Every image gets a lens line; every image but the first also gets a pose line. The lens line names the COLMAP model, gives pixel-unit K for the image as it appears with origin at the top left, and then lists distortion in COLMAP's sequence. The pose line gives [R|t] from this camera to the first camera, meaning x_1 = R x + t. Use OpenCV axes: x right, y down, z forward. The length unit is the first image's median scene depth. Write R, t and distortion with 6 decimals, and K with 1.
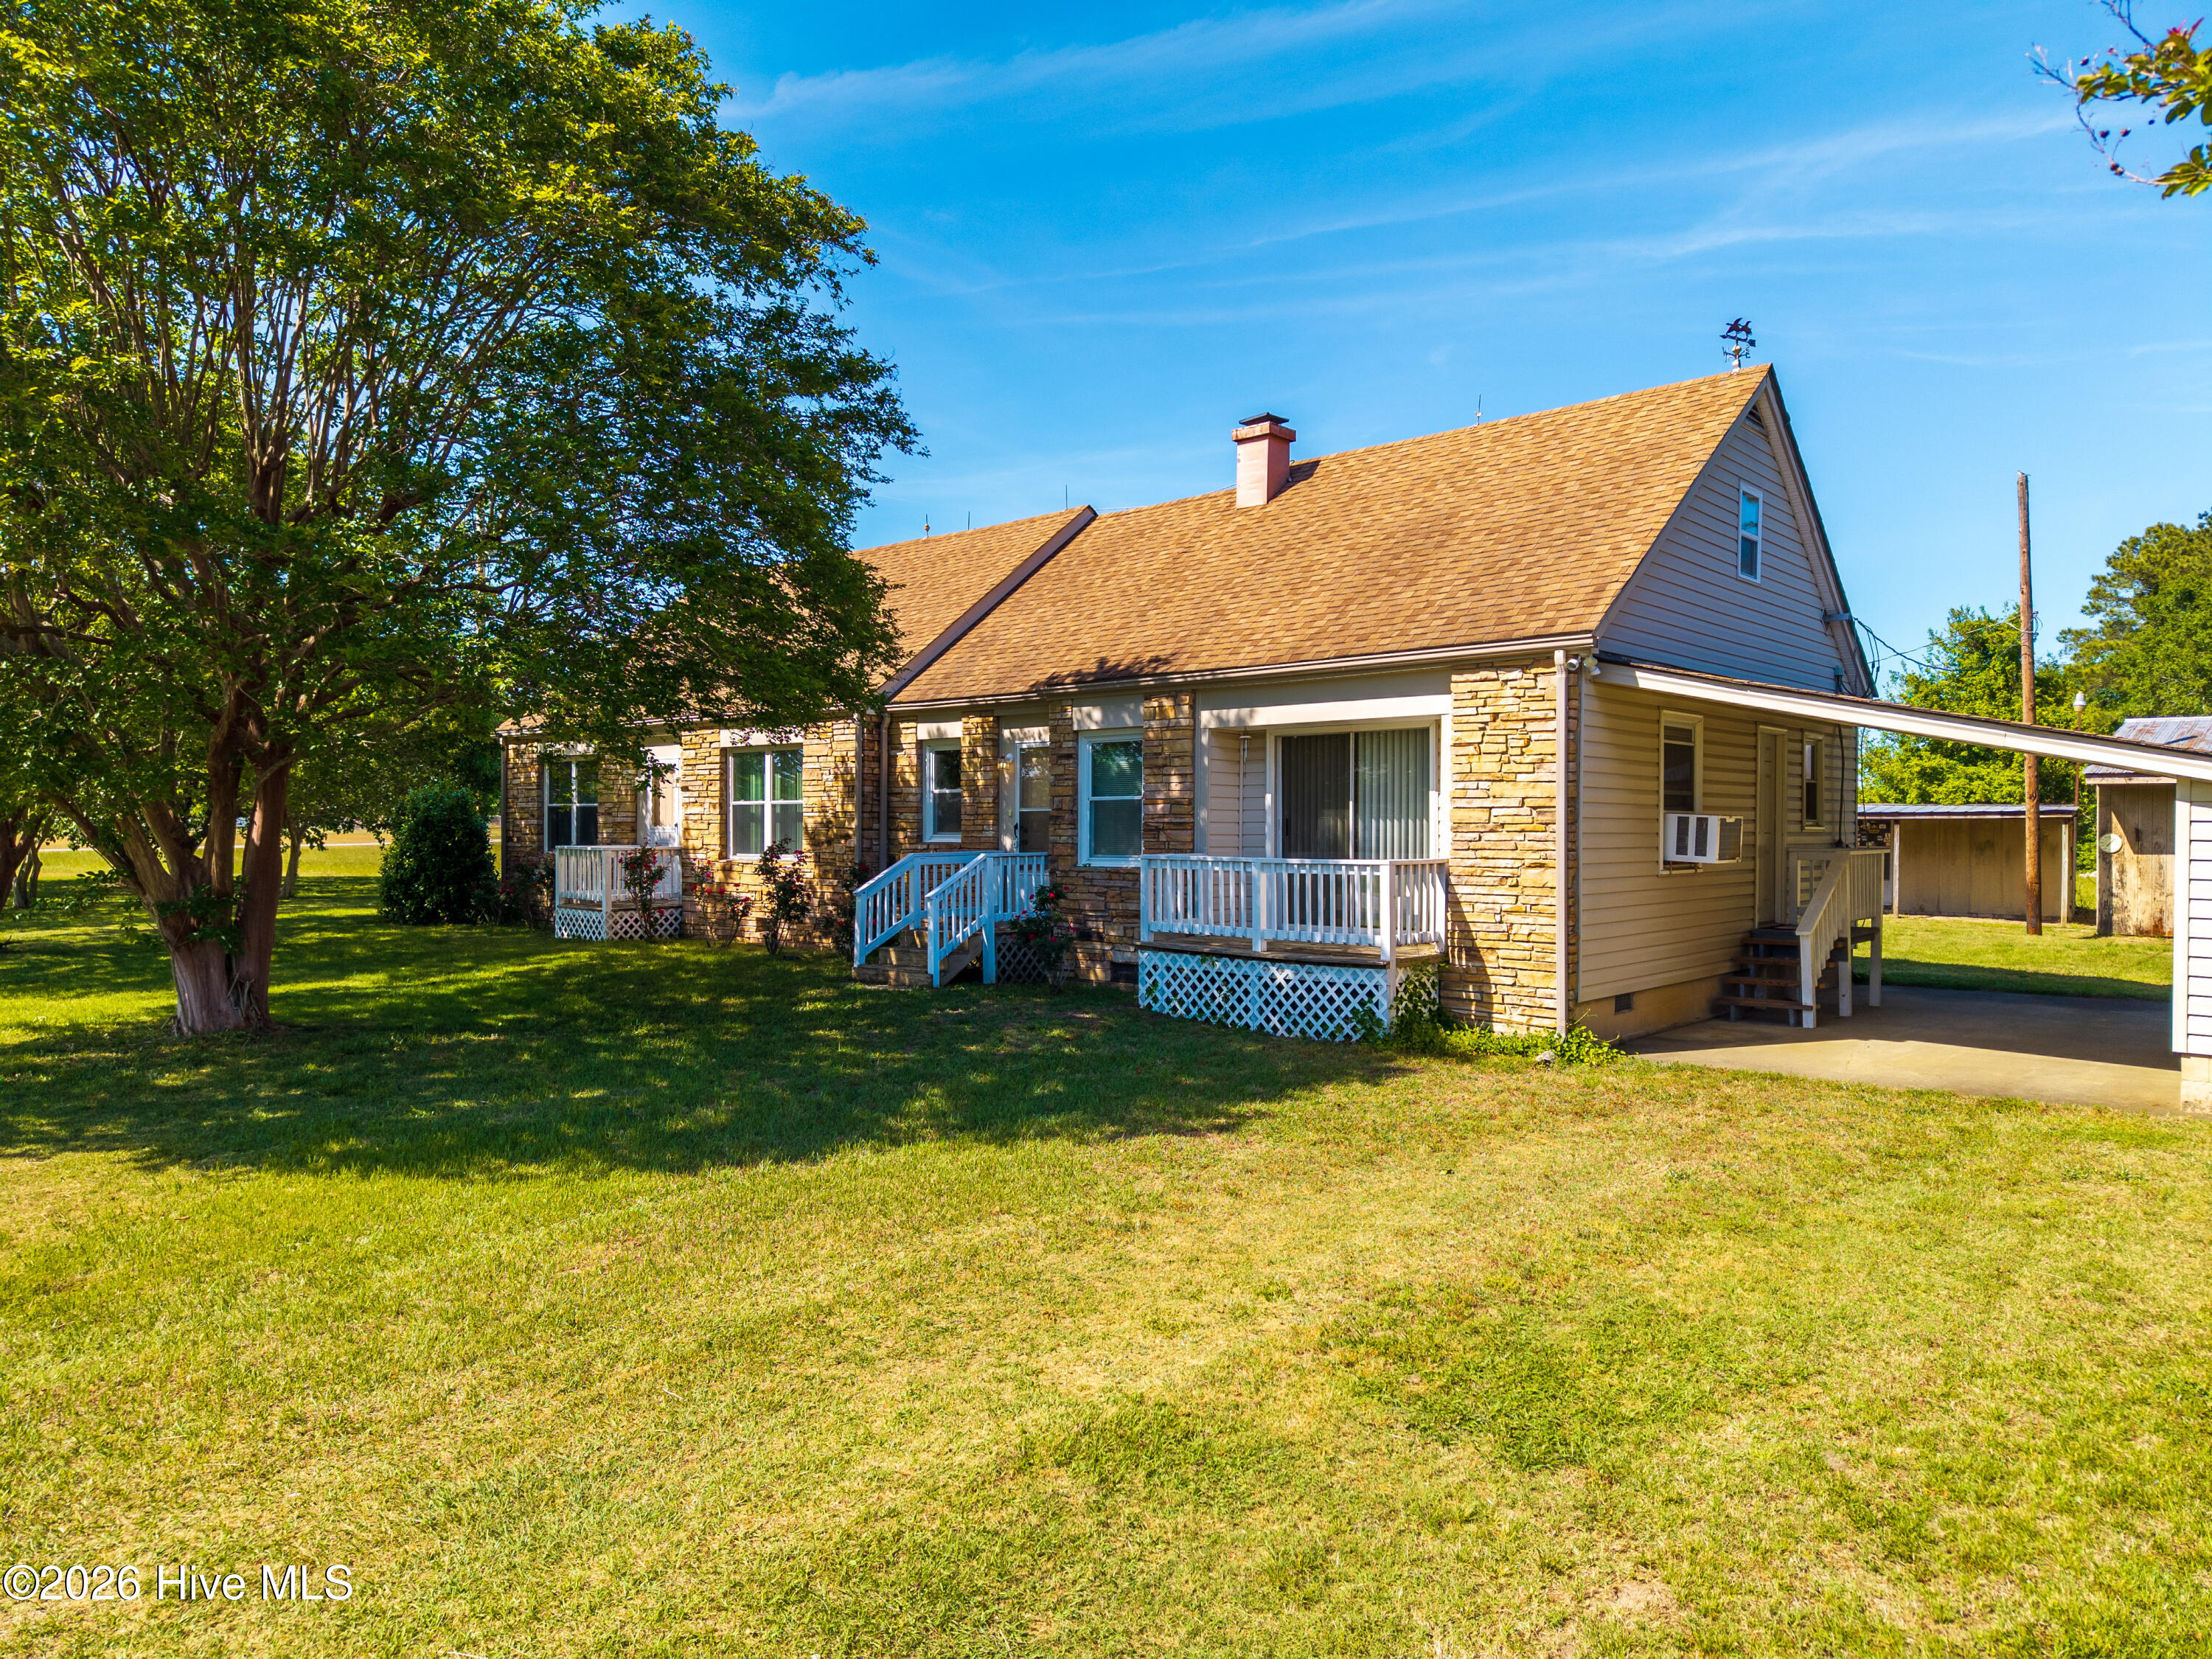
lens RADIAL K [[1413.2, 0, 1106.0], [0, 1413.2, 829.5], [0, 0, 1]] dist [0.200819, -0.257724]
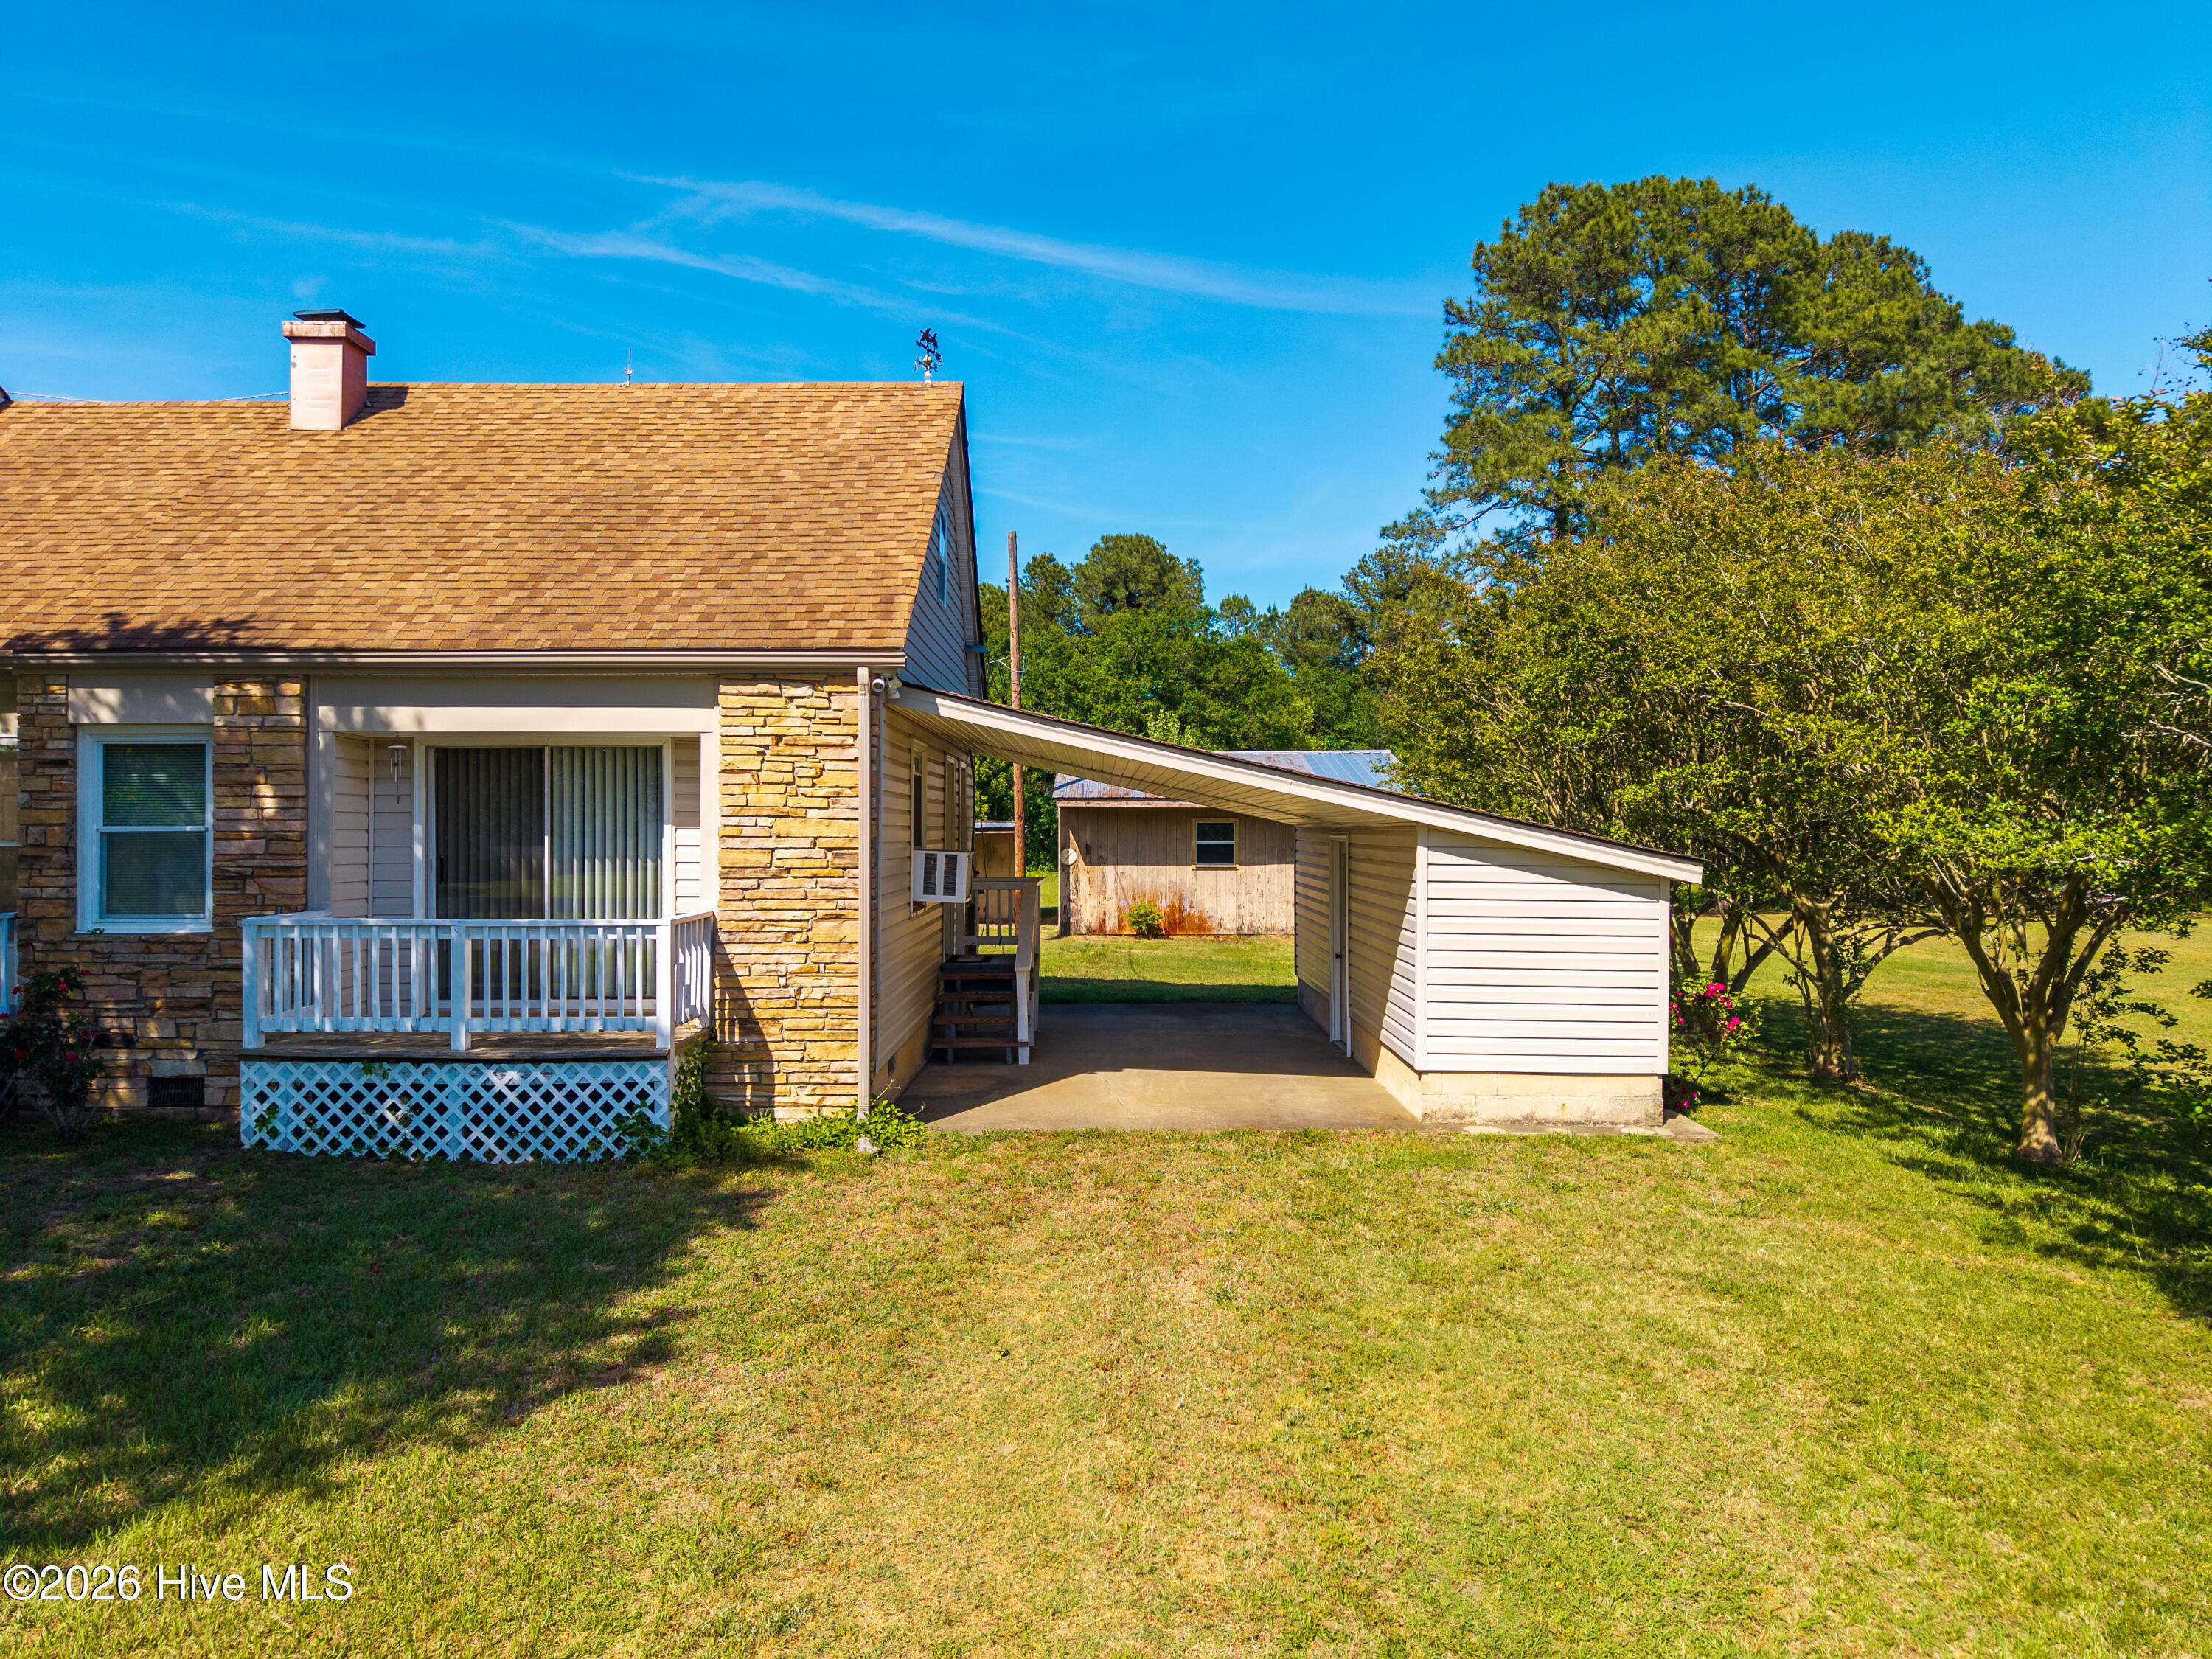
lens RADIAL K [[1476.8, 0, 1099.0], [0, 1476.8, 831.0], [0, 0, 1]] dist [0.072254, -0.089802]
pose [[0.757669, -0.003104, 0.652631, -0.145110], [0.004400, 0.999990, -0.000352, -0.023944], [-0.652624, 0.003138, 0.757676, 0.222269]]
